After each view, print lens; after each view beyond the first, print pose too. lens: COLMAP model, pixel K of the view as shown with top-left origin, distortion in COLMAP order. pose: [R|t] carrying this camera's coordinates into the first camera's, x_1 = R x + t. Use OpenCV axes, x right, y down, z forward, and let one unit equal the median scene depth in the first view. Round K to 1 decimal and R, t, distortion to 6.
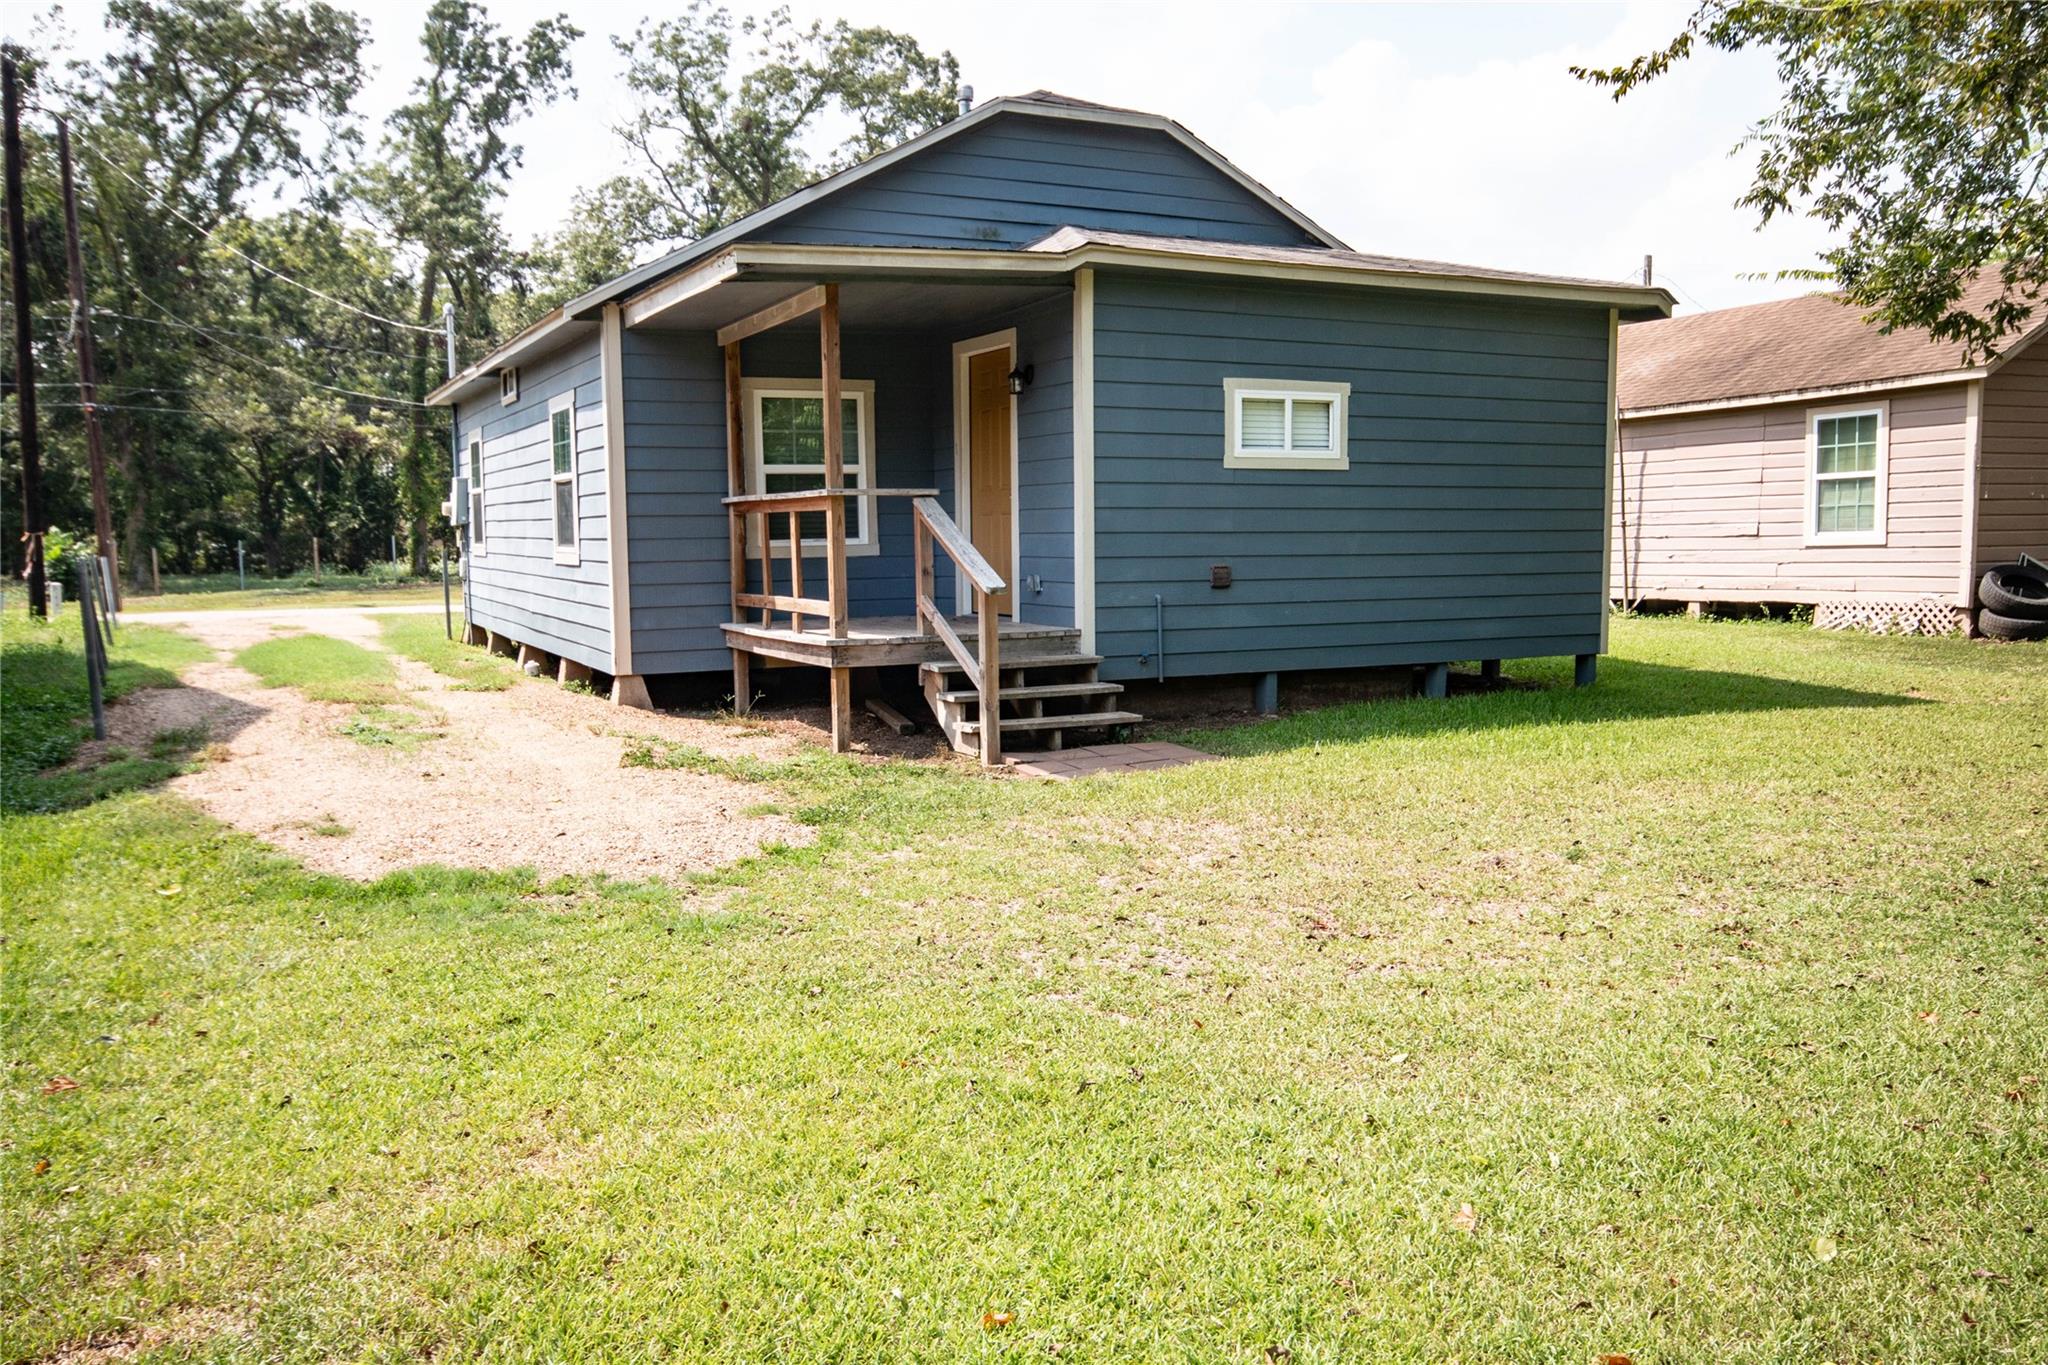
lens RADIAL K [[1594.6, 0, 1032.7], [0, 1594.6, 671.3], [0, 0, 1]] dist [0.001166, -0.006676]
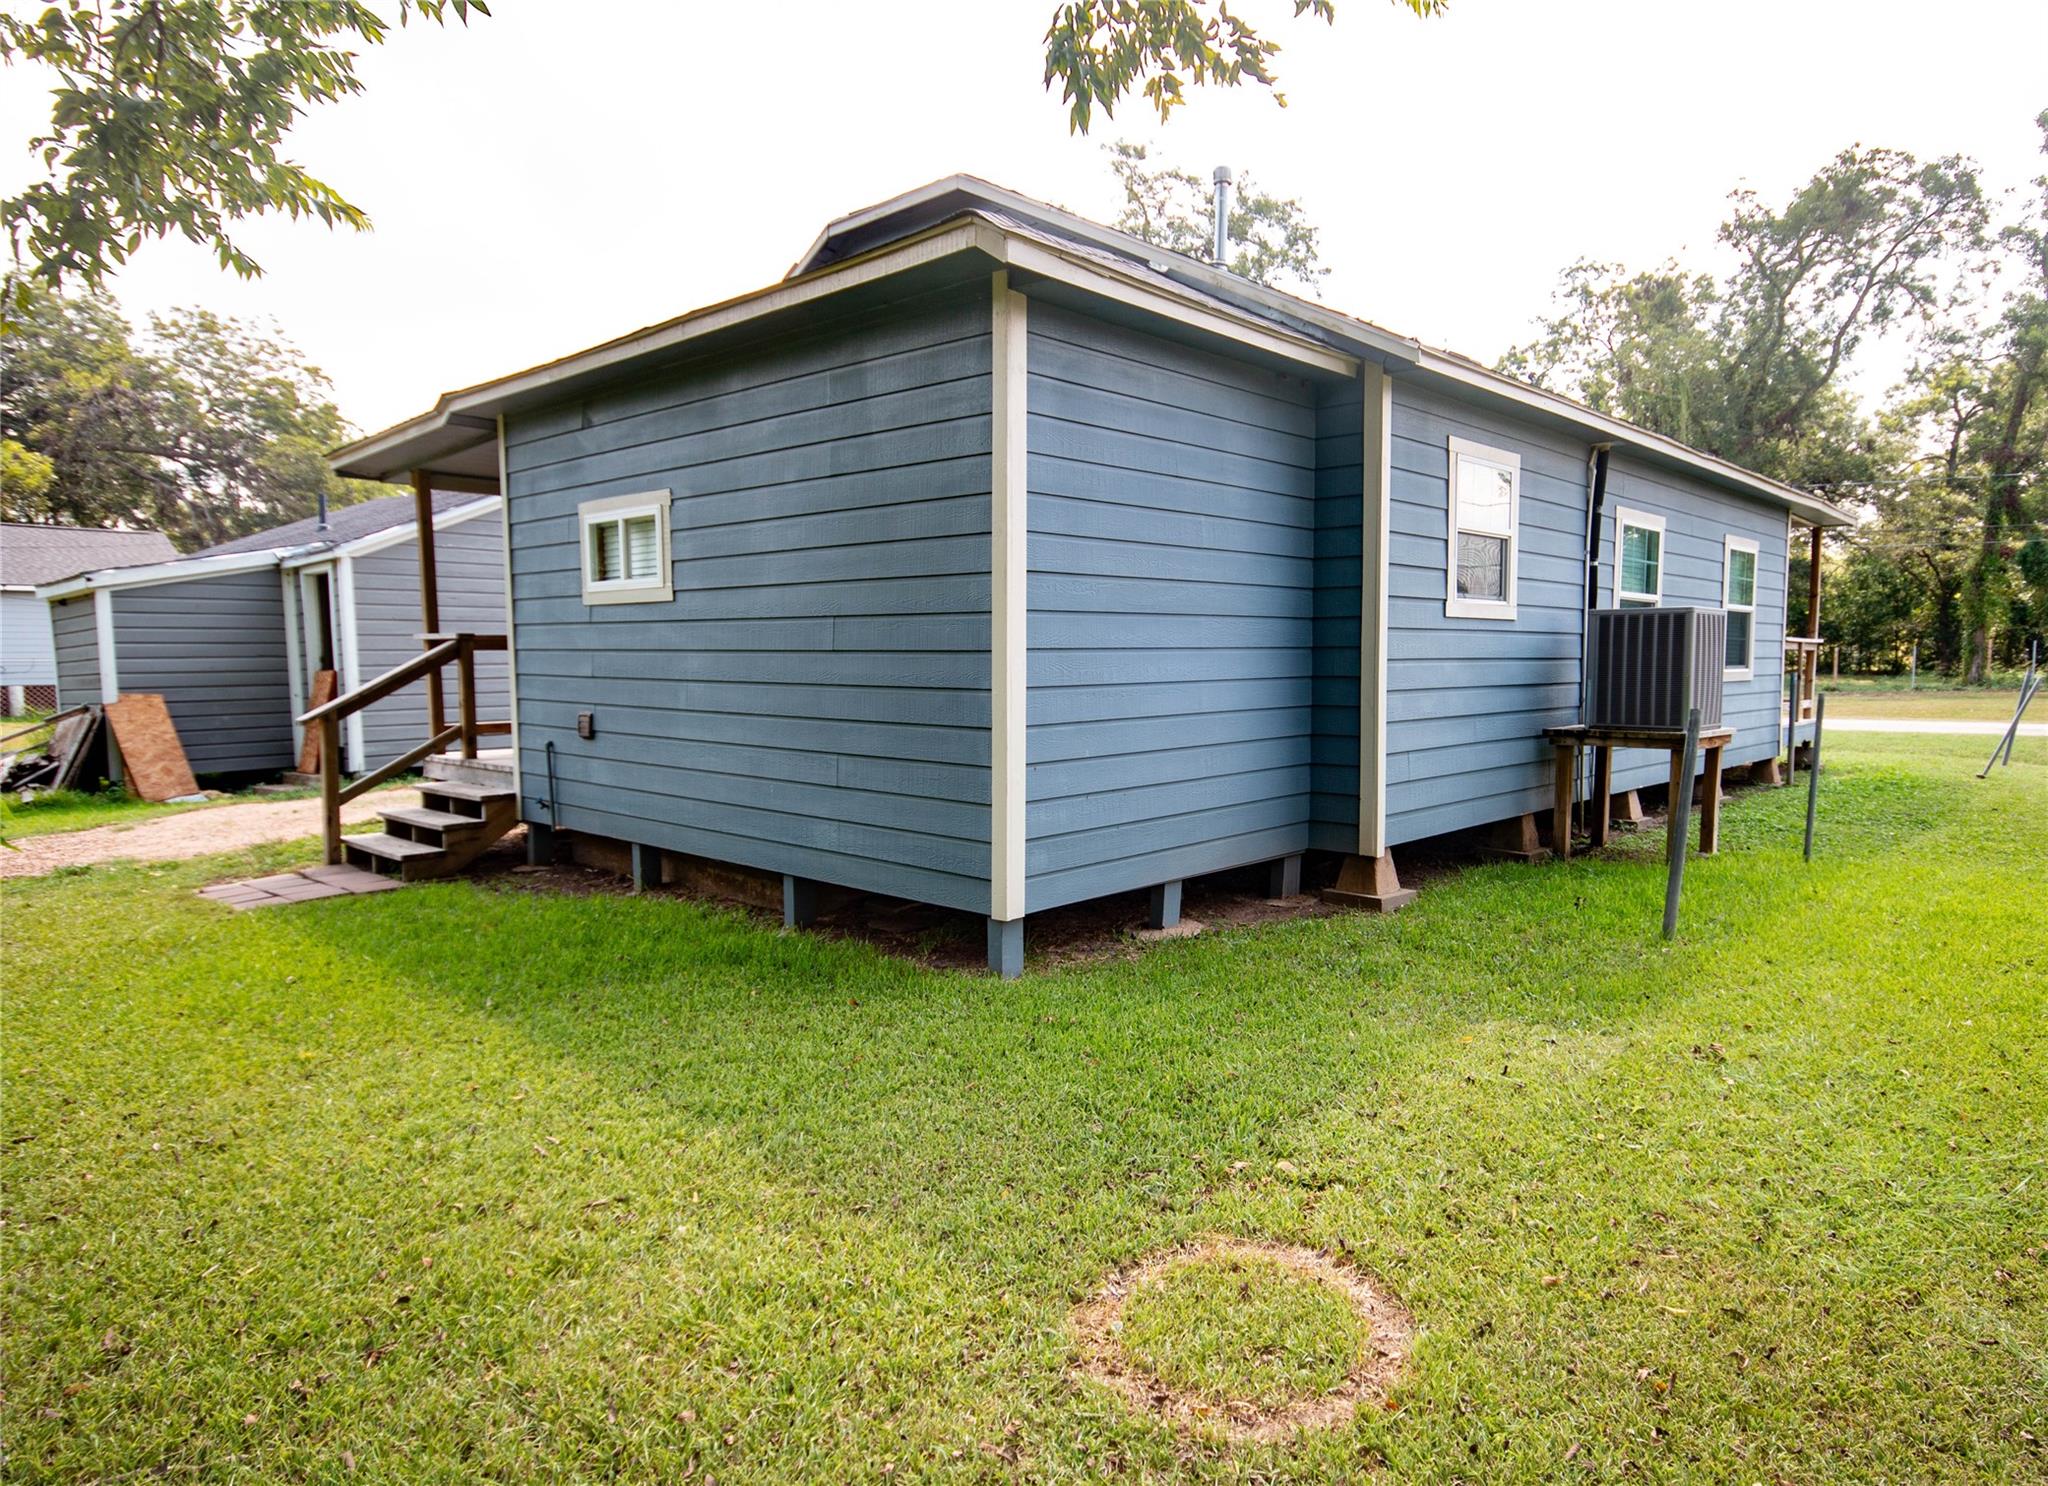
lens RADIAL K [[1215.3, 0, 1037.4], [0, 1215.3, 746.8], [0, 0, 1]] dist [0.008049, 0.001707]
pose [[0.351843, 0.081035, -0.932545, 0.786098], [-0.081710, 0.995102, 0.055642, -0.098559], [0.932486, 0.056621, 0.356741, 0.918975]]
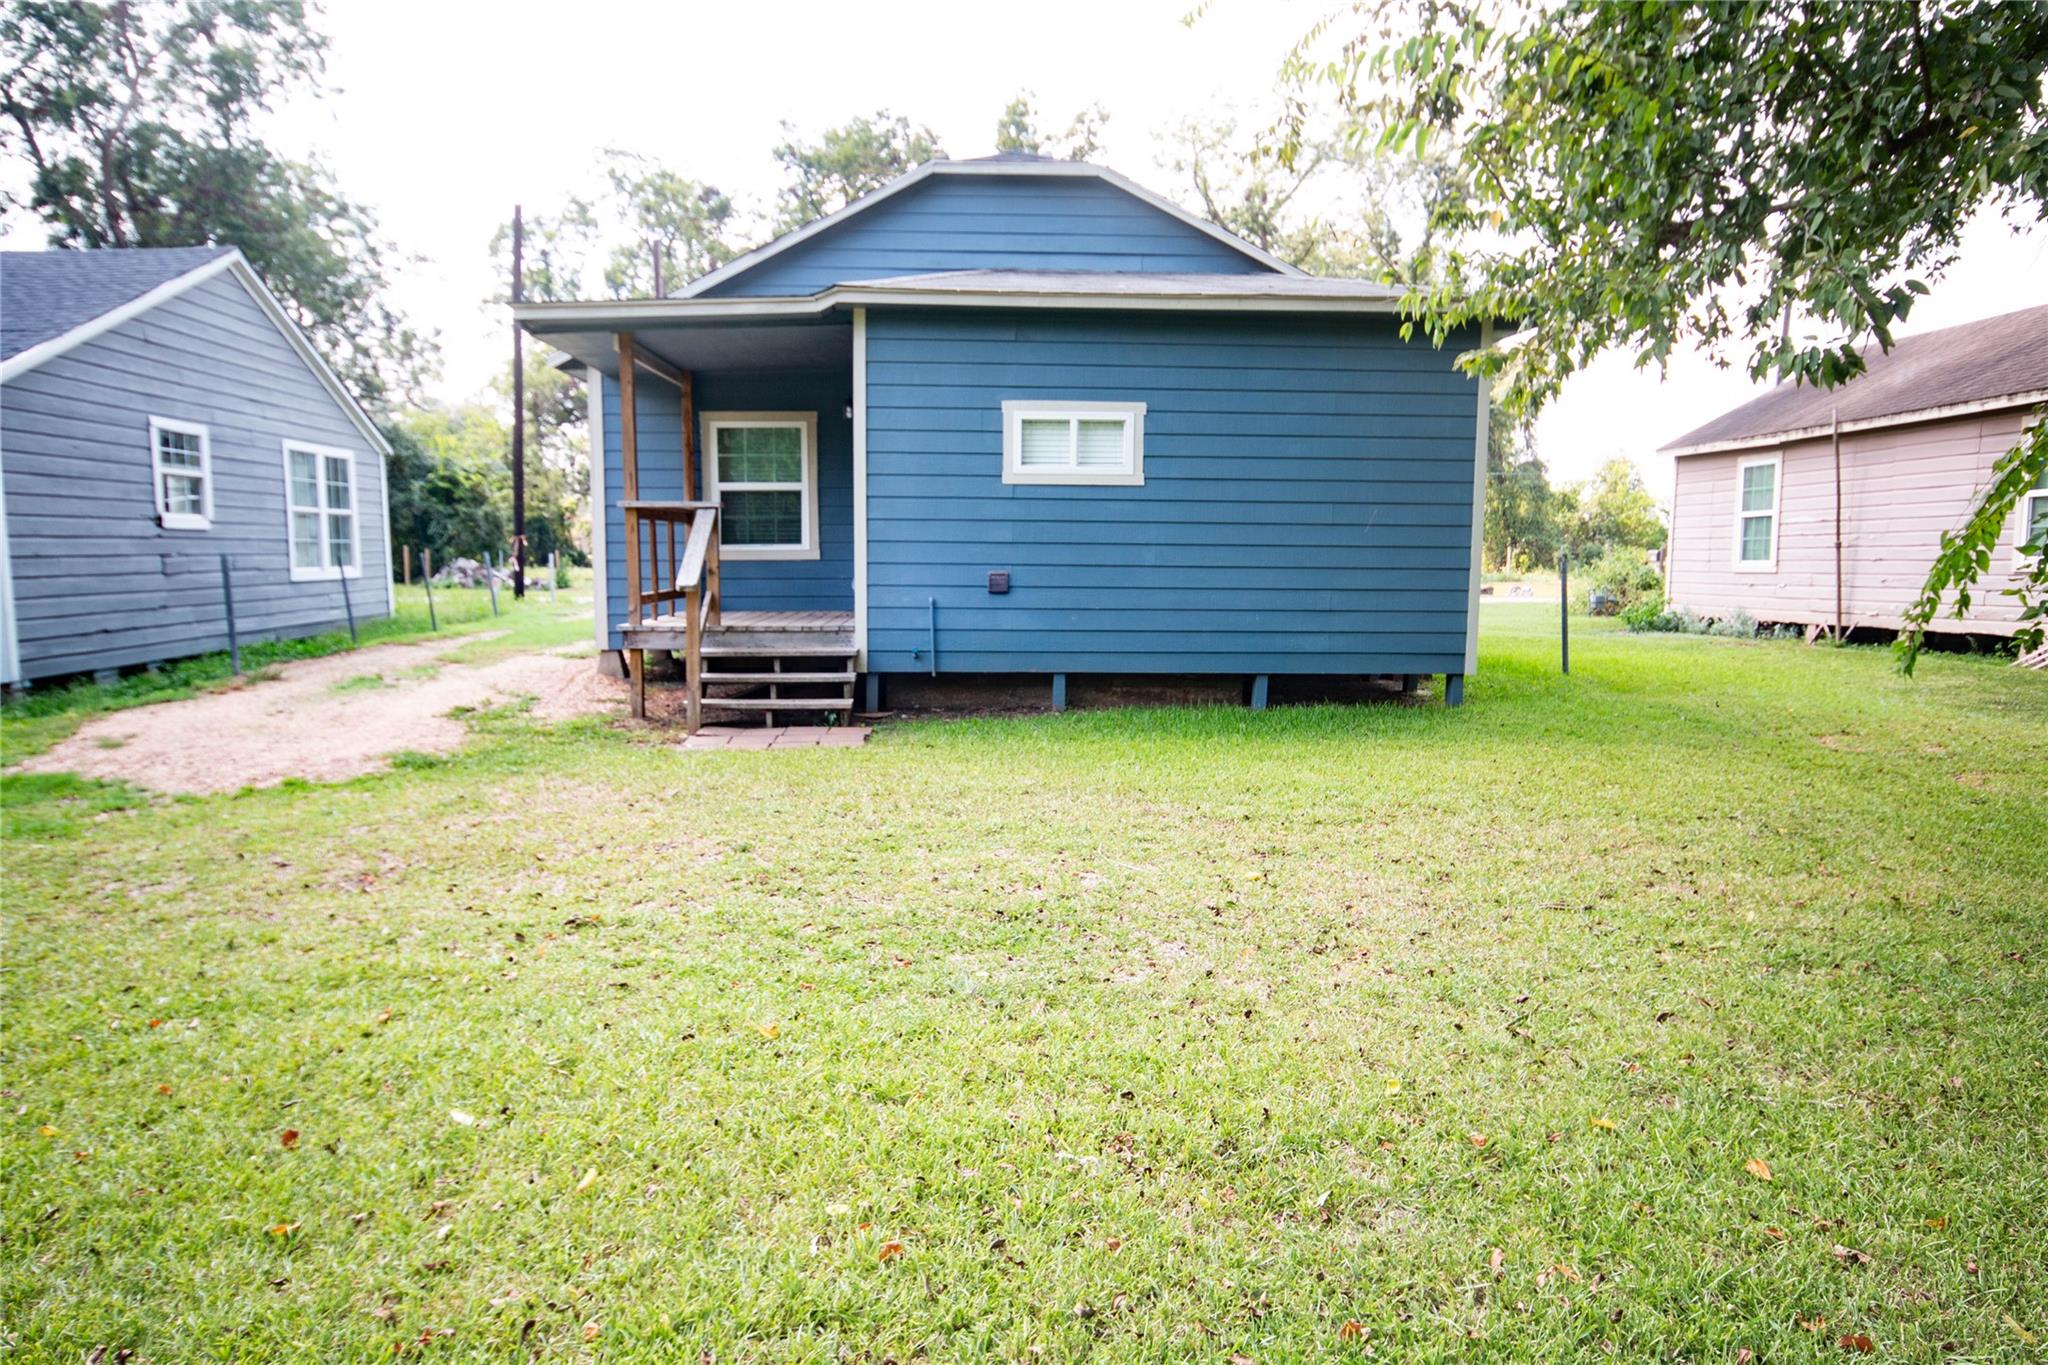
lens RADIAL K [[1350.7, 0, 1005.2], [0, 1350.7, 691.9], [0, 0, 1]] dist [-0.000955, 0.018007]
pose [[0.912442, 0.058154, -0.405052, 0.463728], [-0.049776, 0.998273, 0.031195, -0.012878], [0.406166, -0.008302, 0.913761, 0.141377]]
